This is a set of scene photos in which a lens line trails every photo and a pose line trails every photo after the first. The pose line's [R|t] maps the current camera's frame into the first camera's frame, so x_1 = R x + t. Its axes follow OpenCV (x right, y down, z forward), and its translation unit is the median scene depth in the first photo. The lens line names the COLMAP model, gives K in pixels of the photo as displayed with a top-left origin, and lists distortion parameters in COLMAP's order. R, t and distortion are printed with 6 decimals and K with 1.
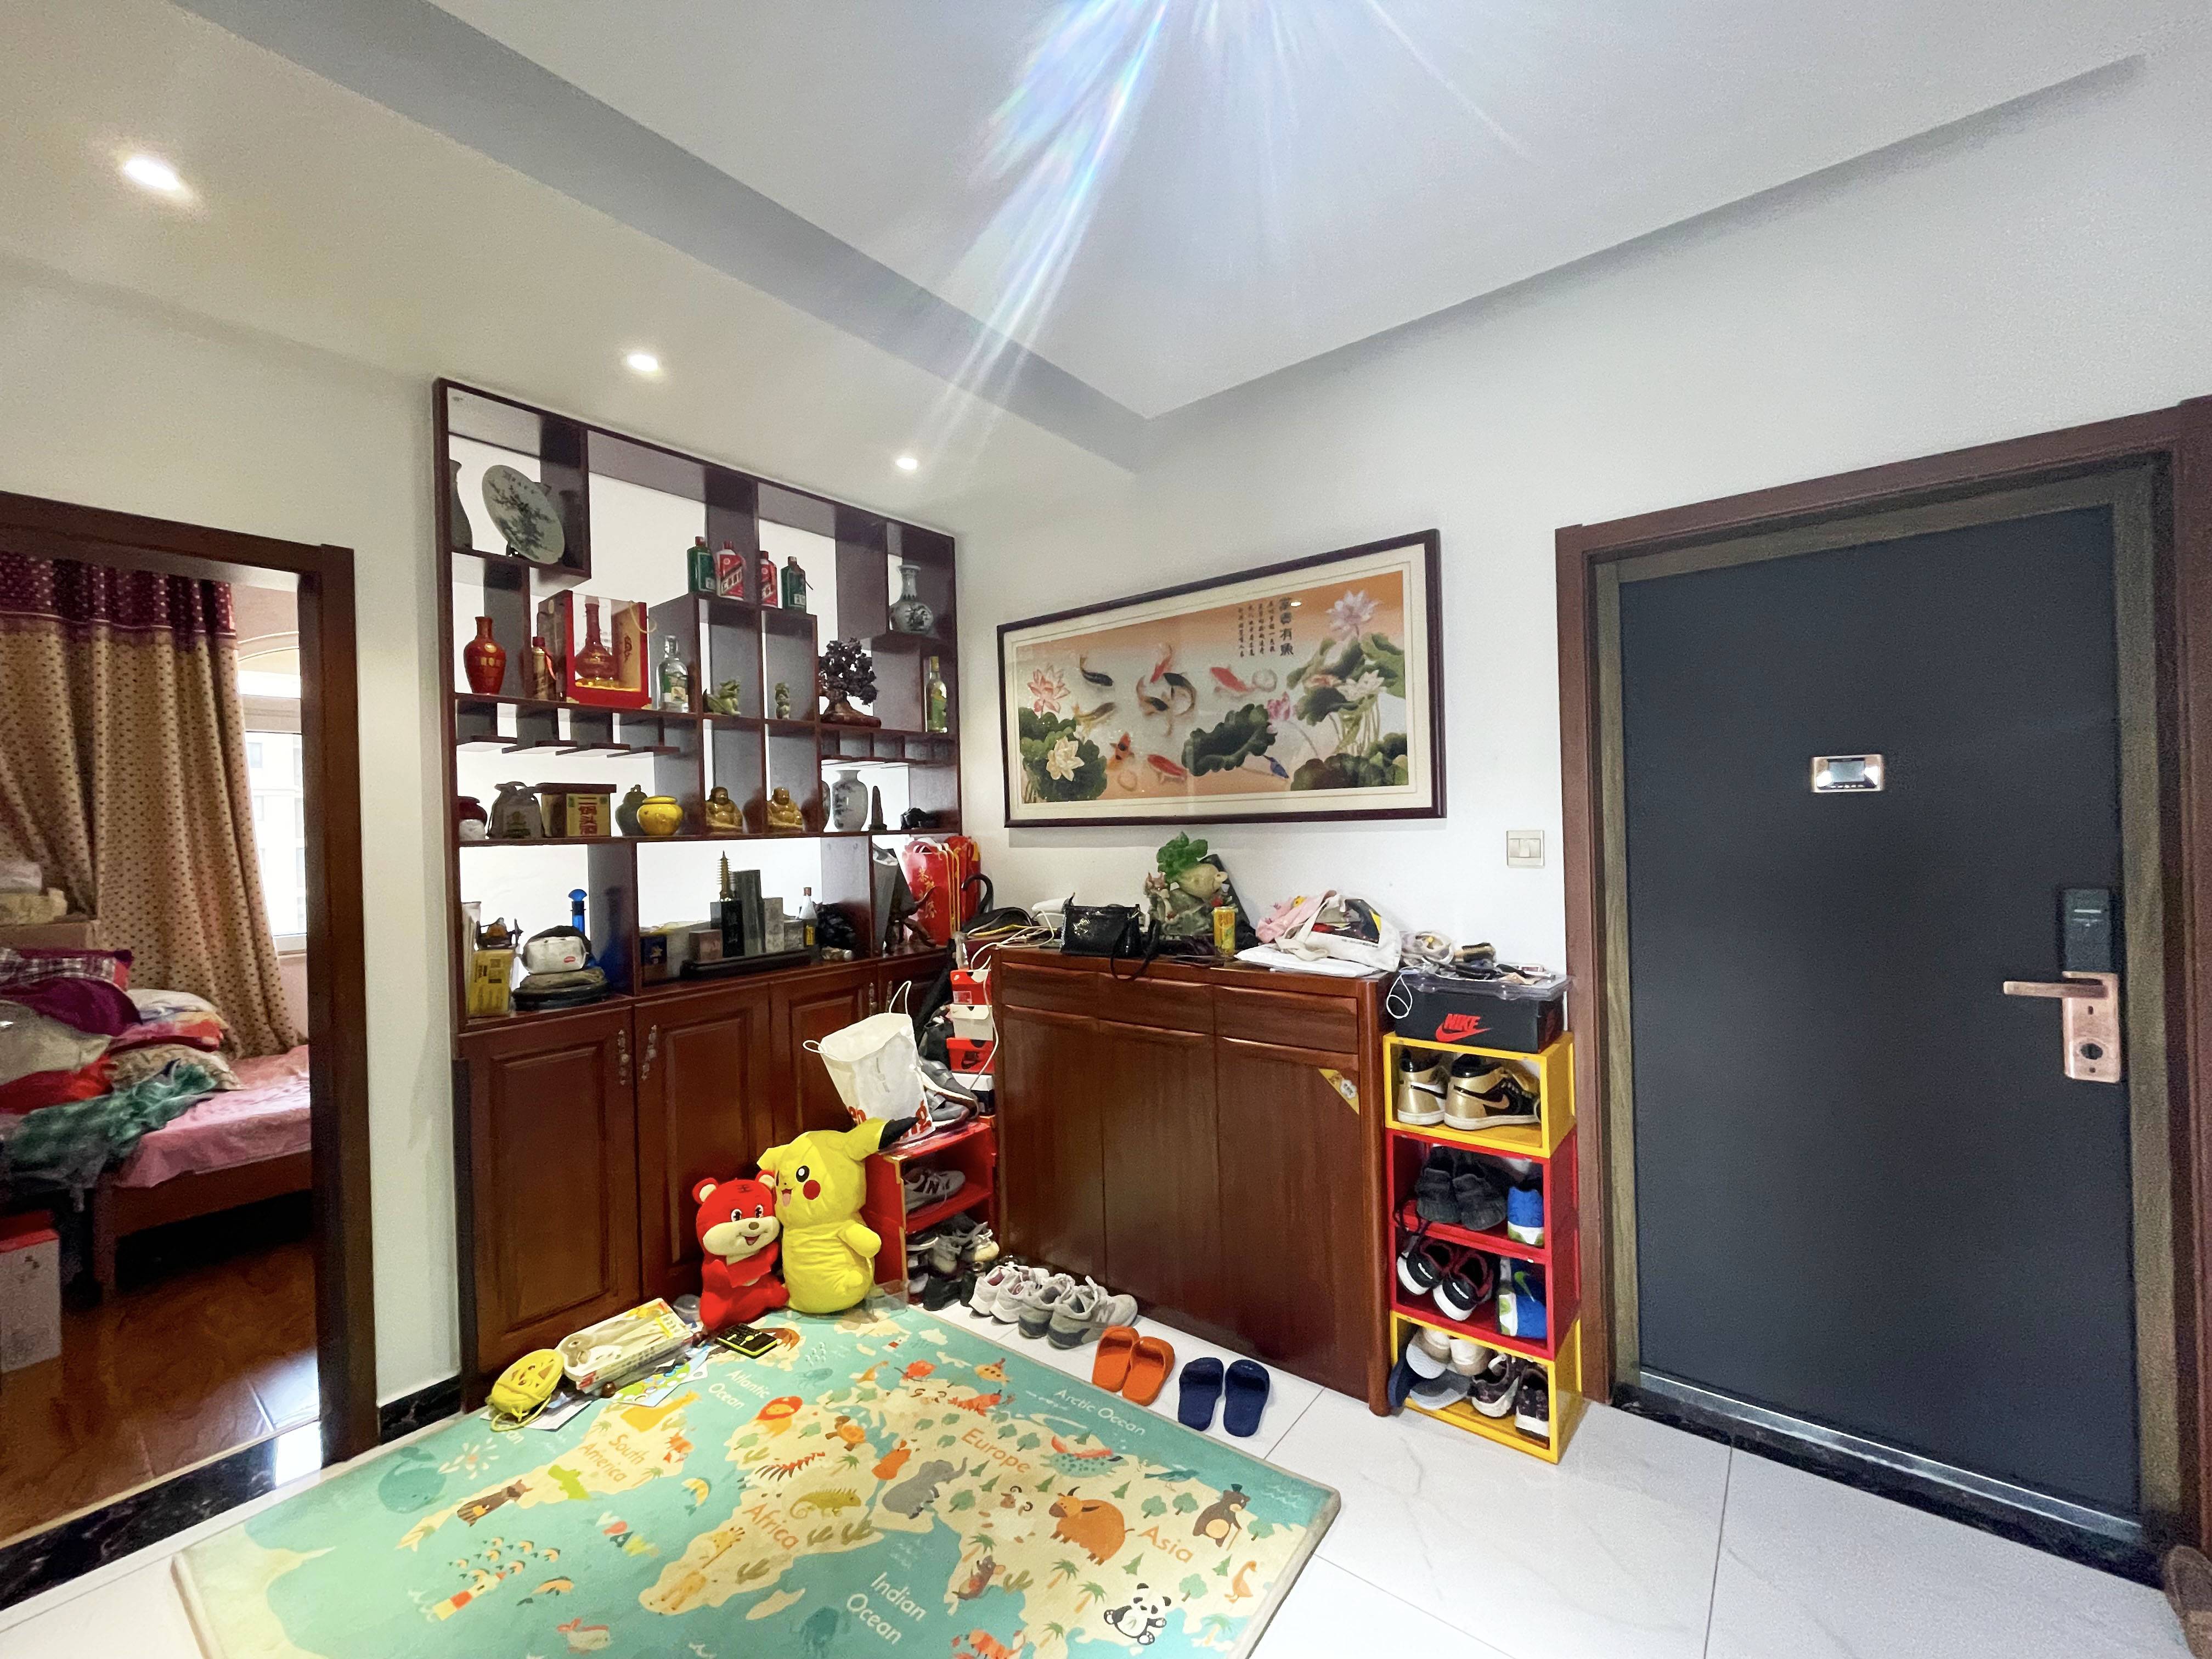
lens RADIAL K [[880.4, 0, 1099.1], [0, 880.4, 830.7], [0, 0, 1]] dist [0.001188, 0.000169]
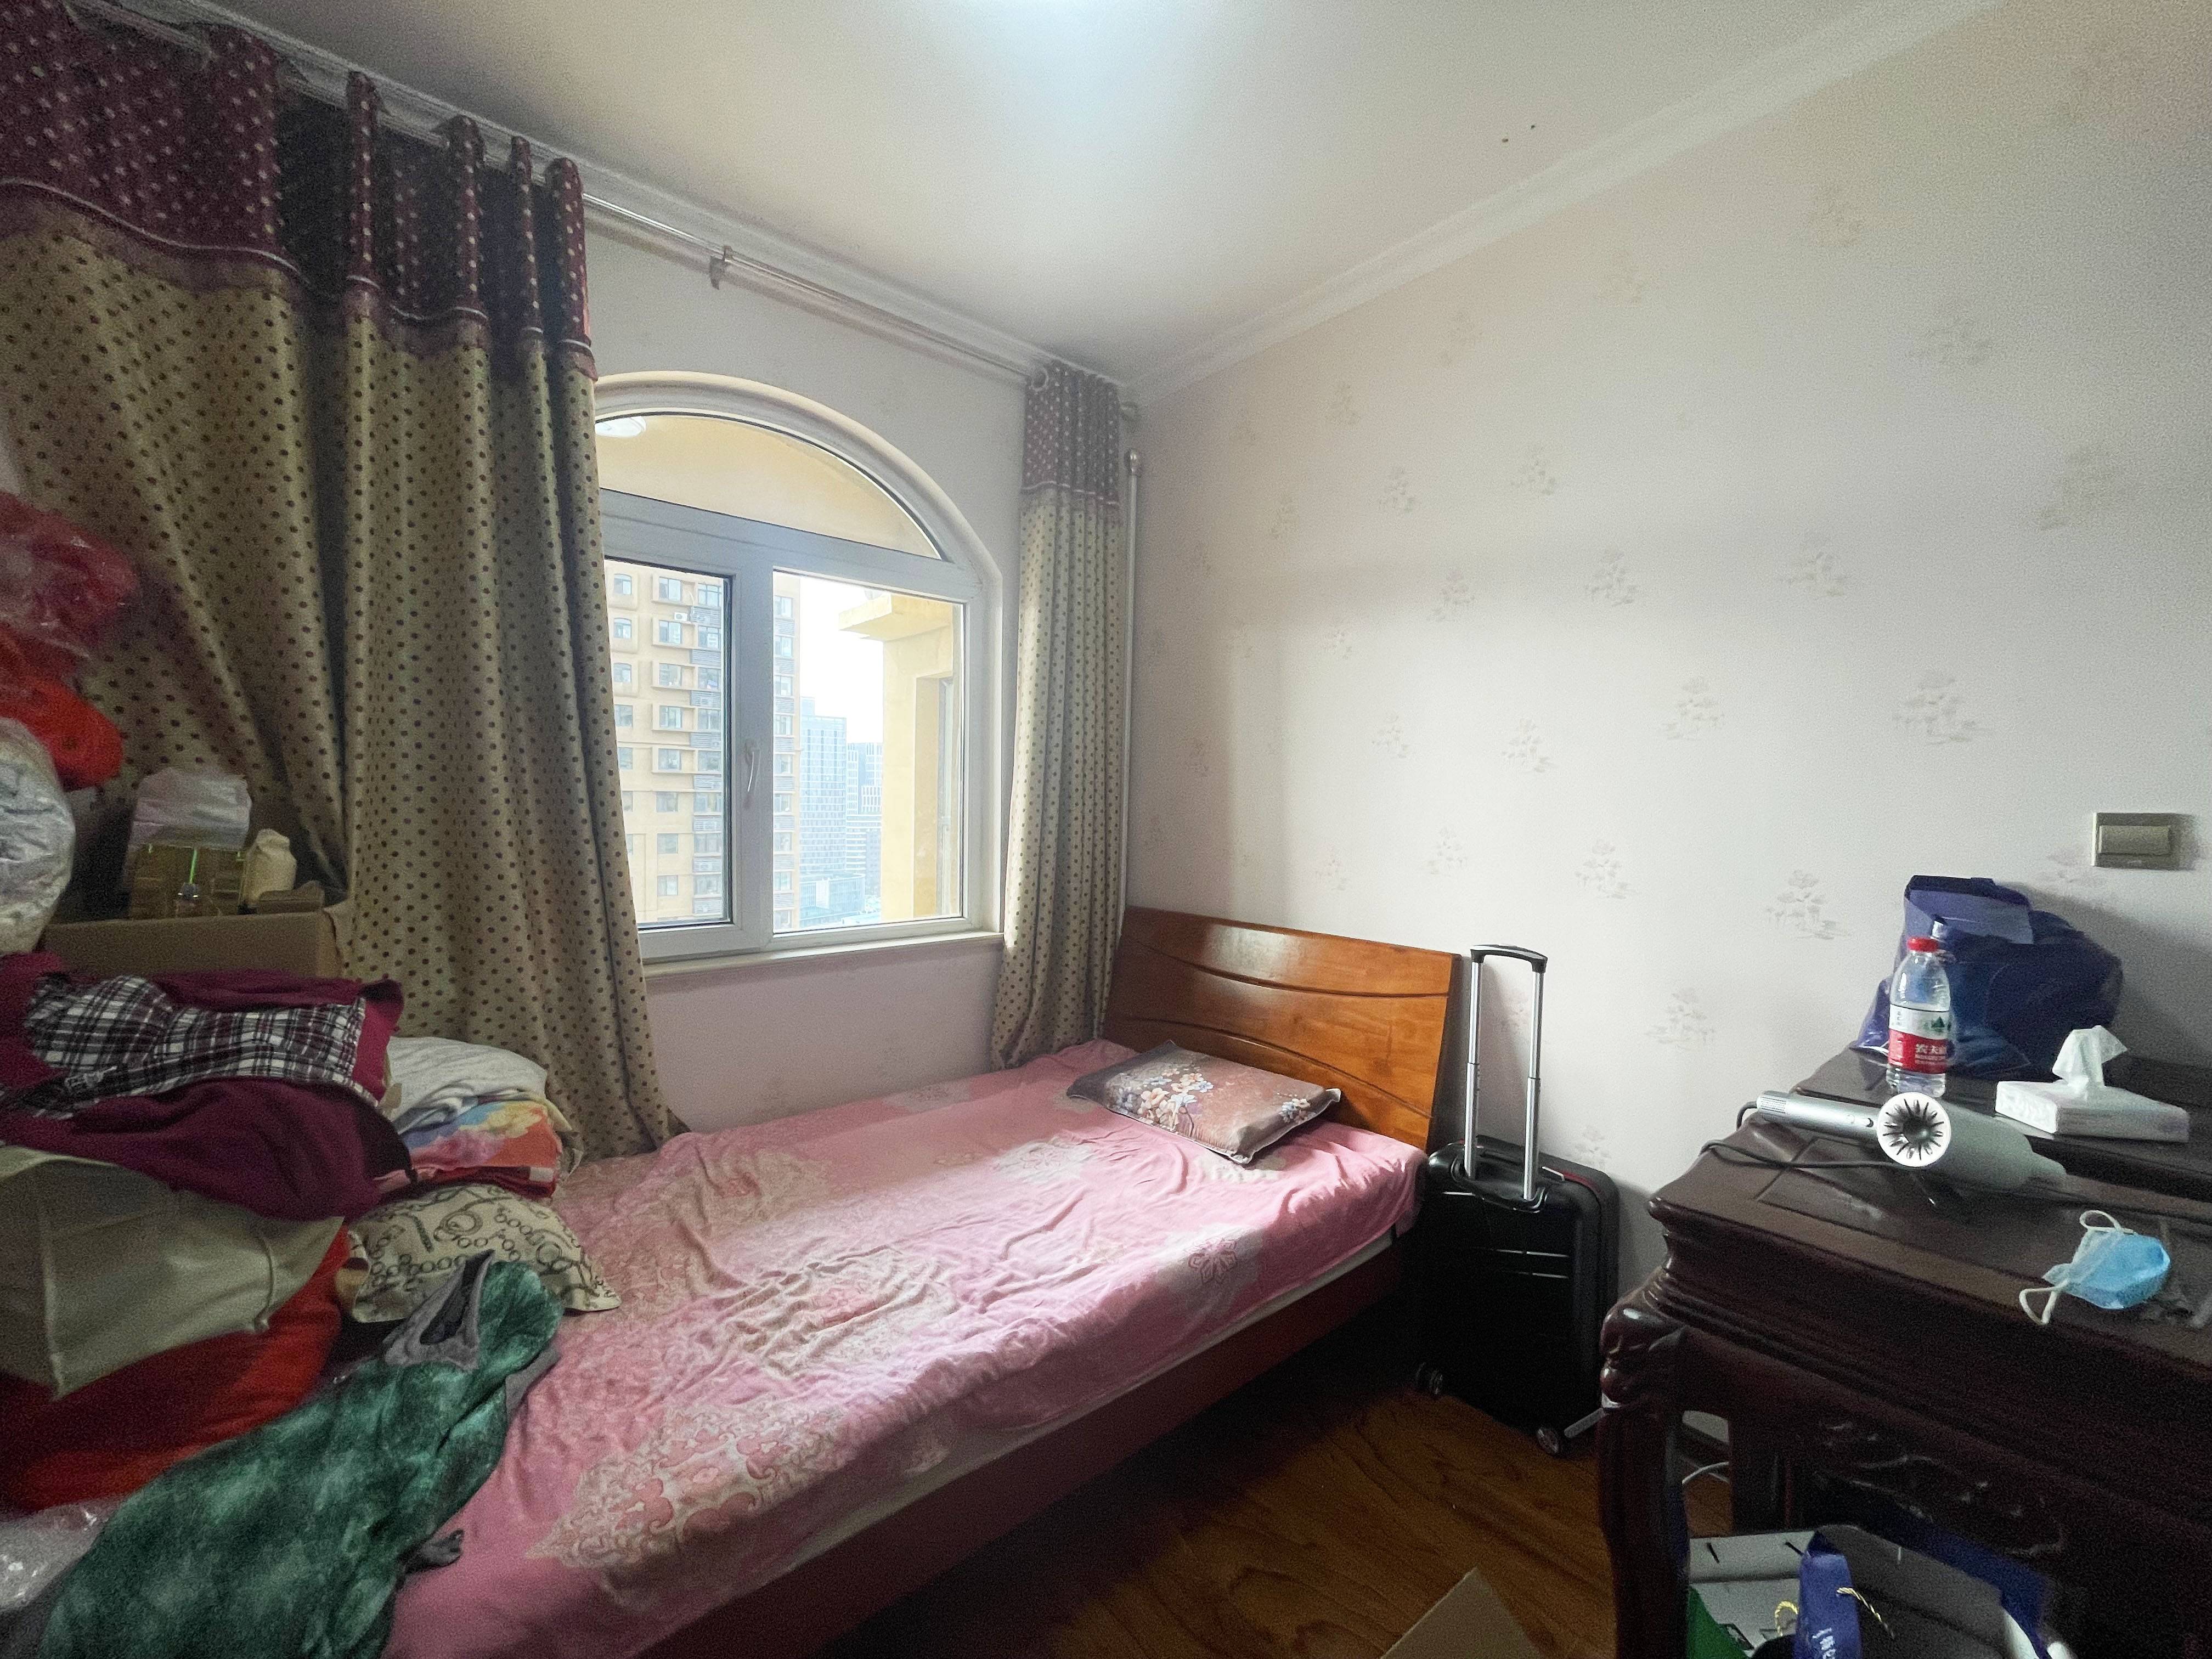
lens RADIAL K [[880.4, 0, 1111.7], [0, 880.4, 828.6], [0, 0, 1]] dist [0.001188, 0.000169]
pose [[0.983128, 0.047237, -0.176715, -0.637100], [-0.042164, 0.998587, 0.032354, 0.028724], [0.177993, -0.024357, 0.983730, 0.597587]]
